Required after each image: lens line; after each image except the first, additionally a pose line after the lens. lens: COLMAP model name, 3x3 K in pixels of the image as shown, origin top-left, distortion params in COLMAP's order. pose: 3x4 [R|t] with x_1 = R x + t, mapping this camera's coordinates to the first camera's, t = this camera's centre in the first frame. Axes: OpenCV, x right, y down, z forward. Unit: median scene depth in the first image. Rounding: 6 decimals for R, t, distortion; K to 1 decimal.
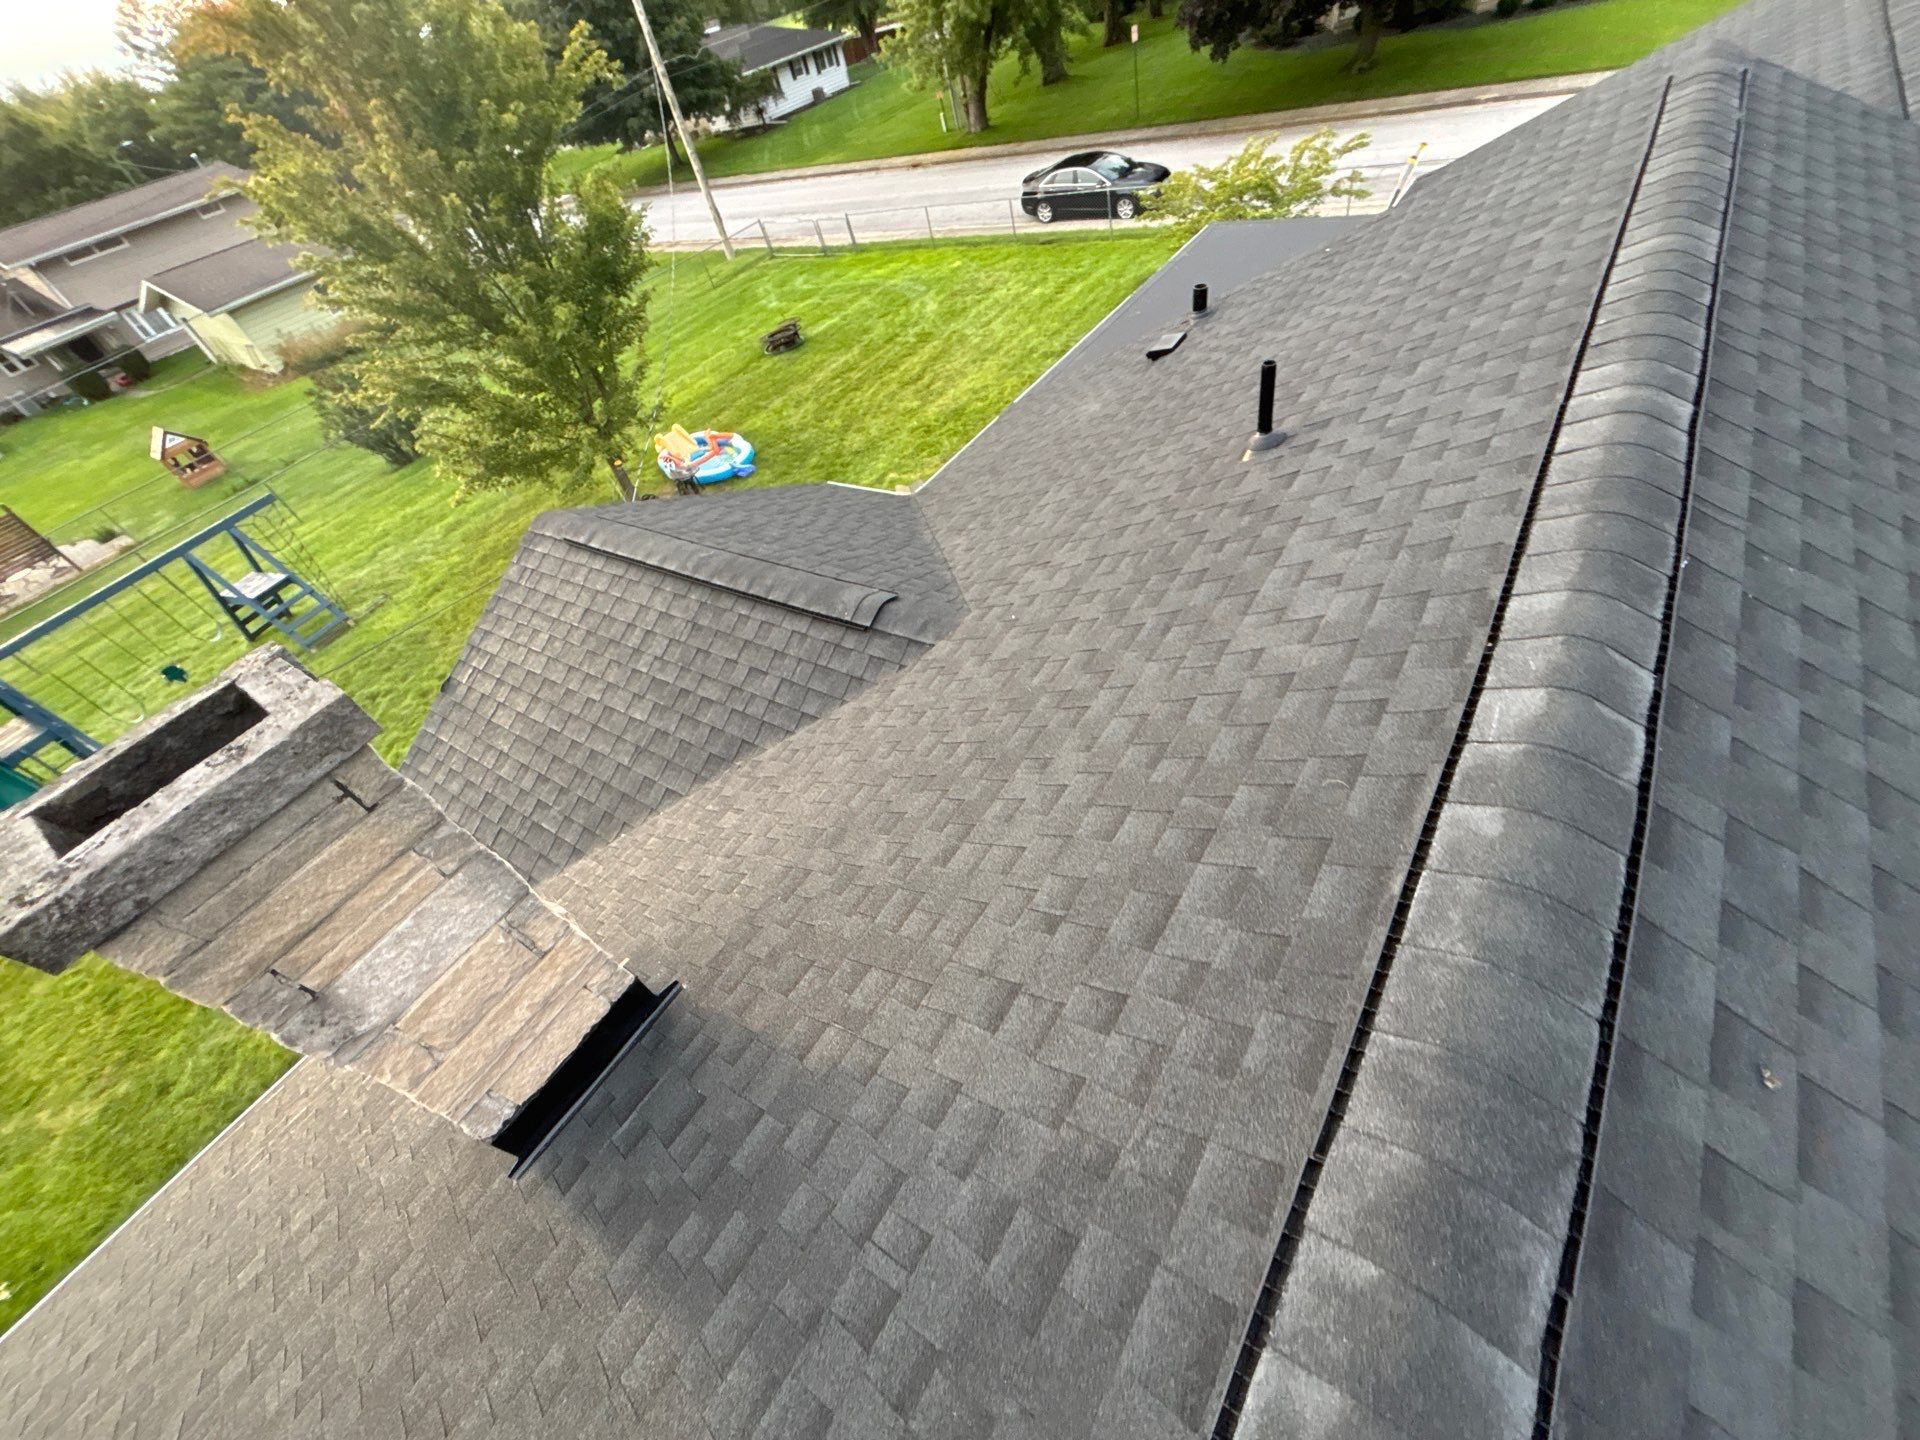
lens RADIAL K [[775.8, 0, 957.0], [0, 775.8, 715.9], [0, 0, 1]] dist [-0.002529, 0.000996]
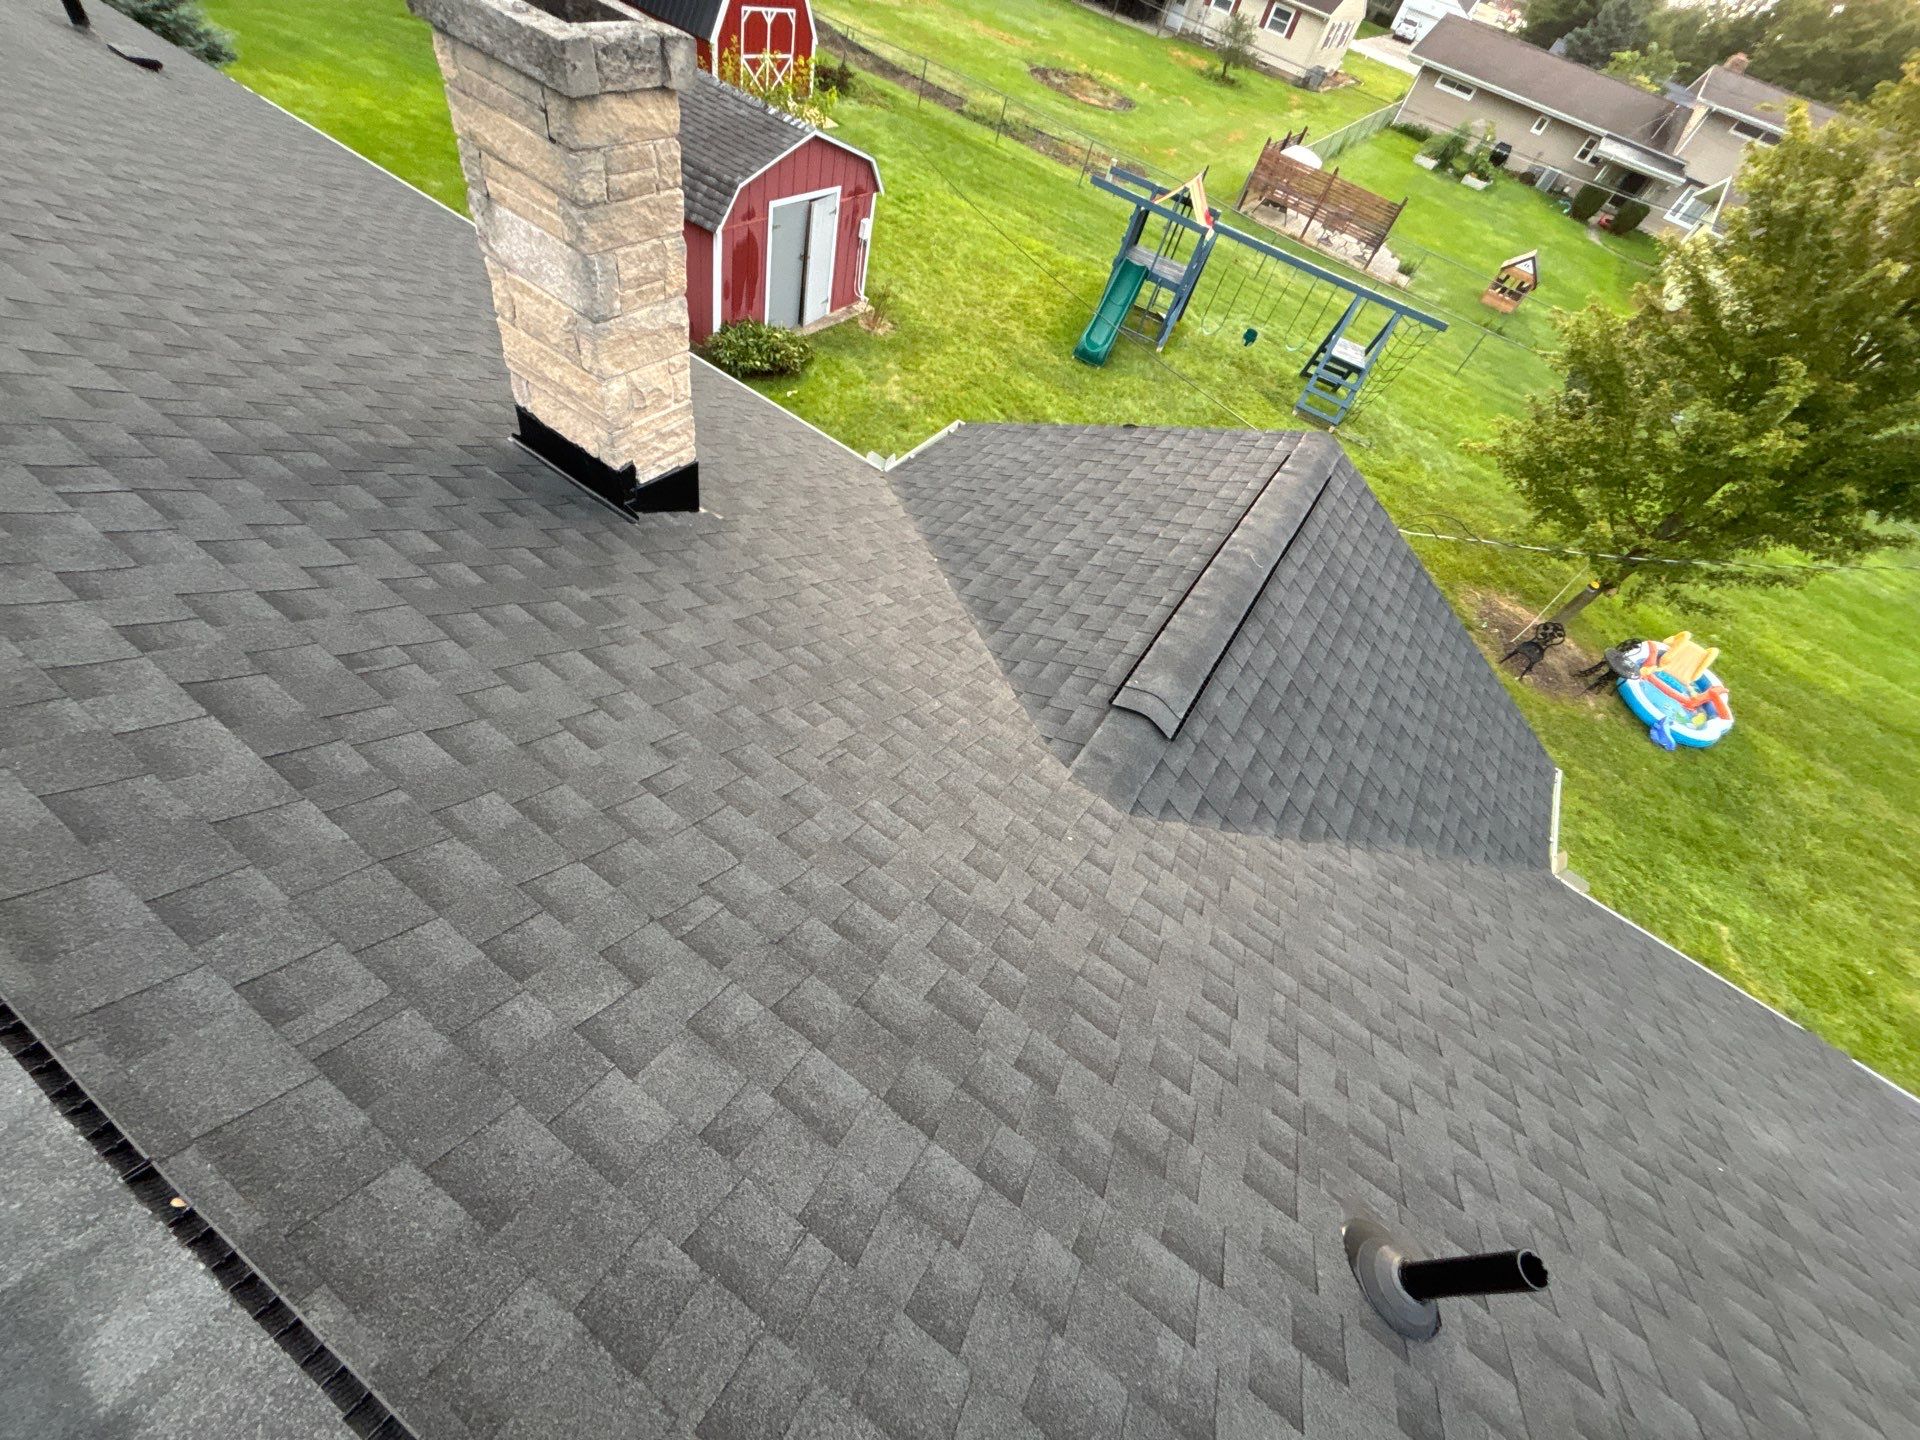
lens RADIAL K [[775.8, 0, 959.4], [0, 775.8, 716.6], [0, 0, 1]] dist [-0.002529, 0.000996]
pose [[-0.033385, 0.886424, -0.461668, 0.076629], [-0.854788, 0.214042, 0.472783, -0.100746], [0.517903, 0.410412, 0.750559, 0.093089]]
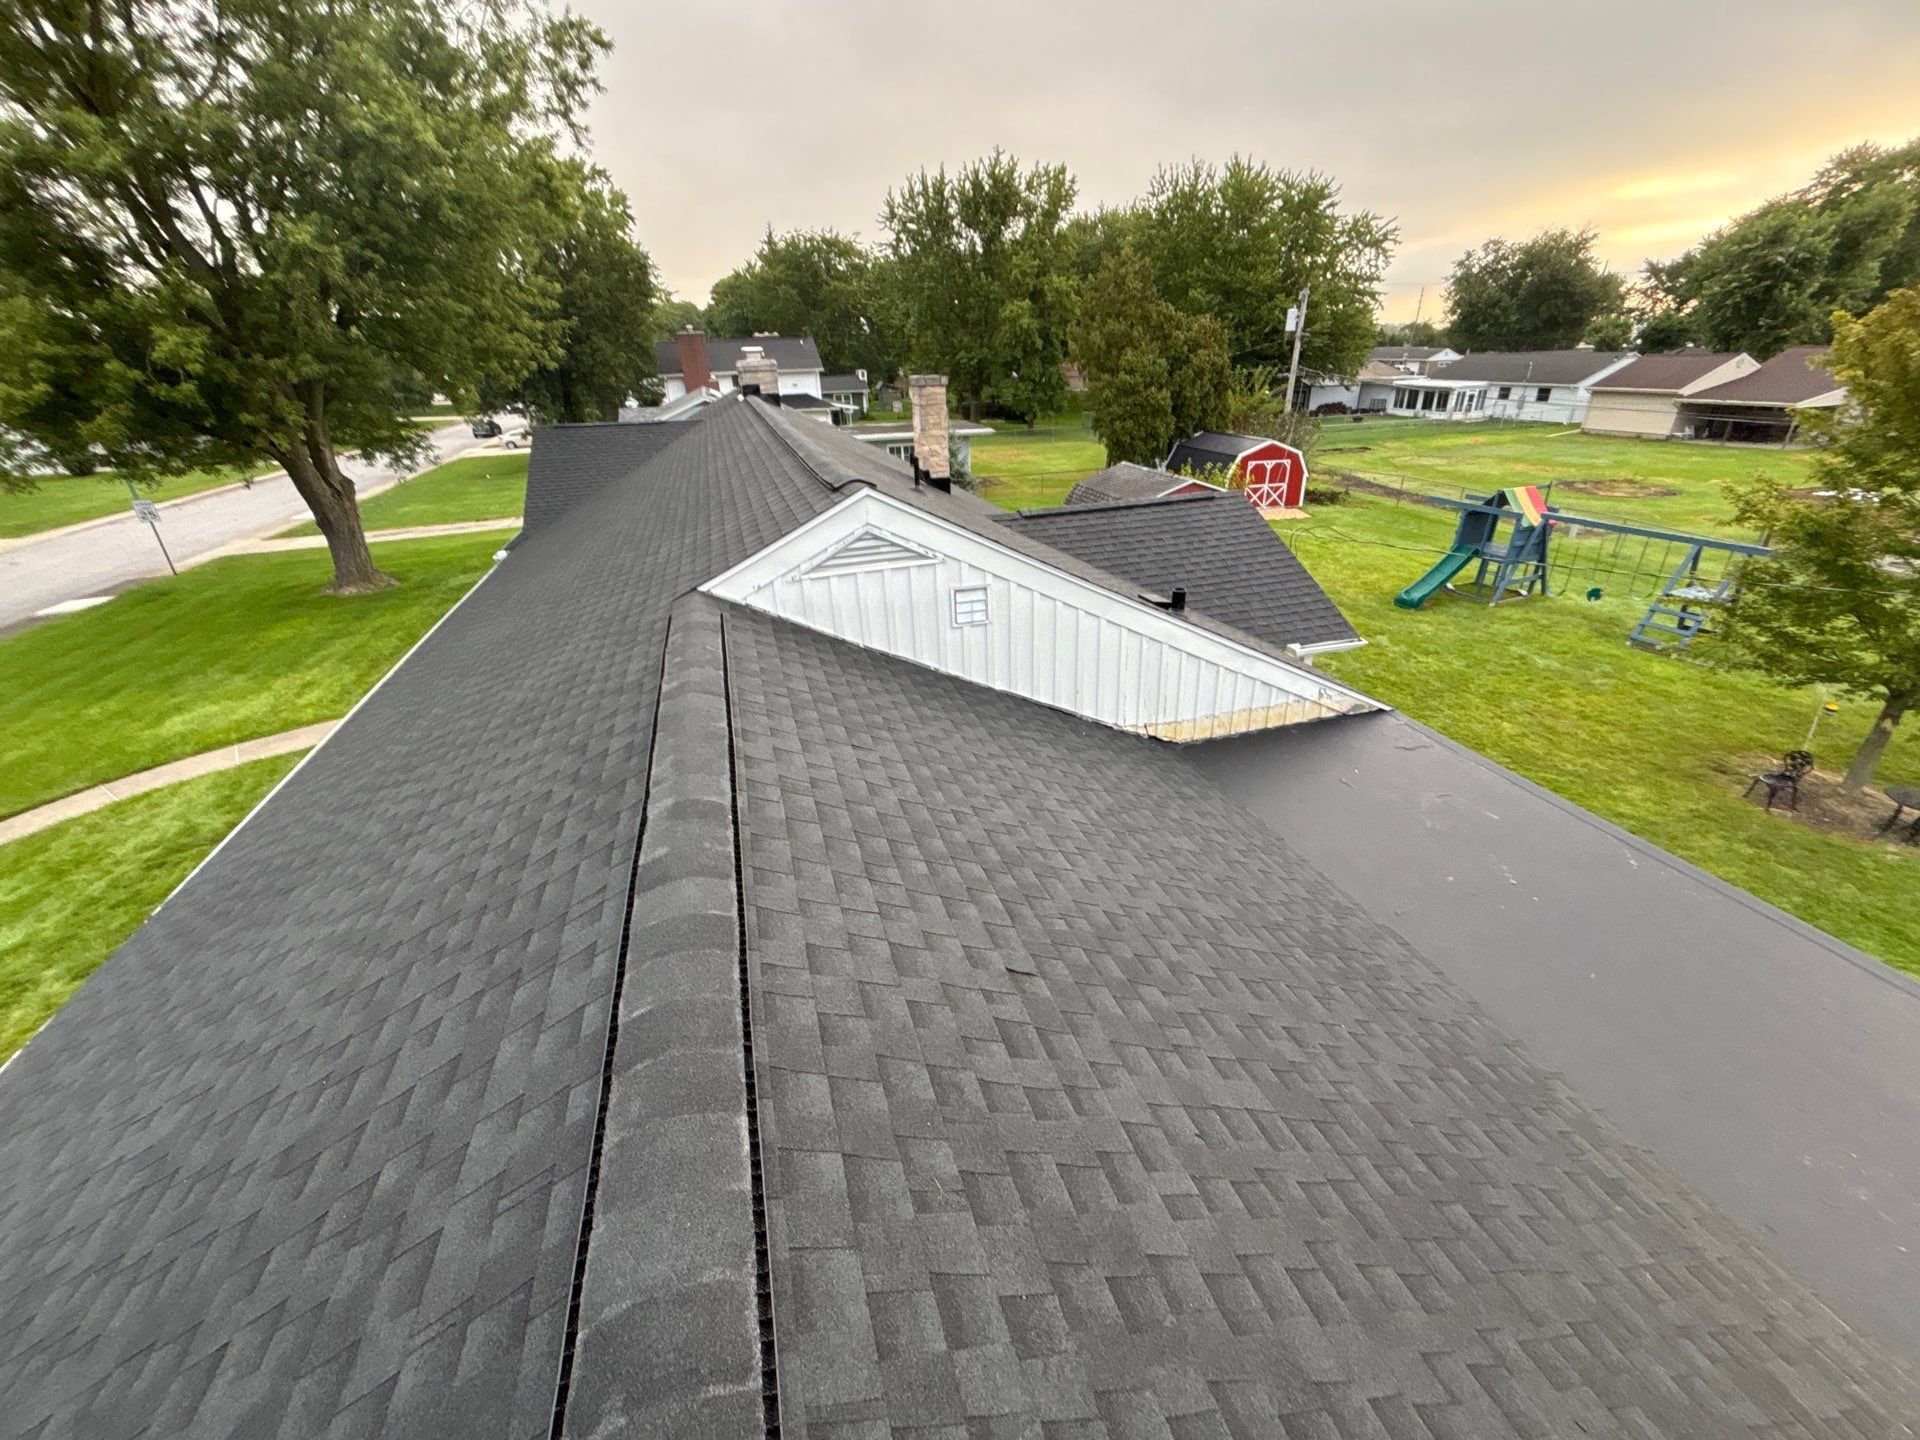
lens RADIAL K [[775.8, 0, 959.7], [0, 775.8, 712.9], [0, 0, 1]] dist [-0.002529, 0.000996]
pose [[-0.615534, 0.524988, -0.587797, 0.521717], [-0.440969, 0.388732, 0.808971, -0.520861], [0.653195, 0.757150, -0.007775, 0.398600]]
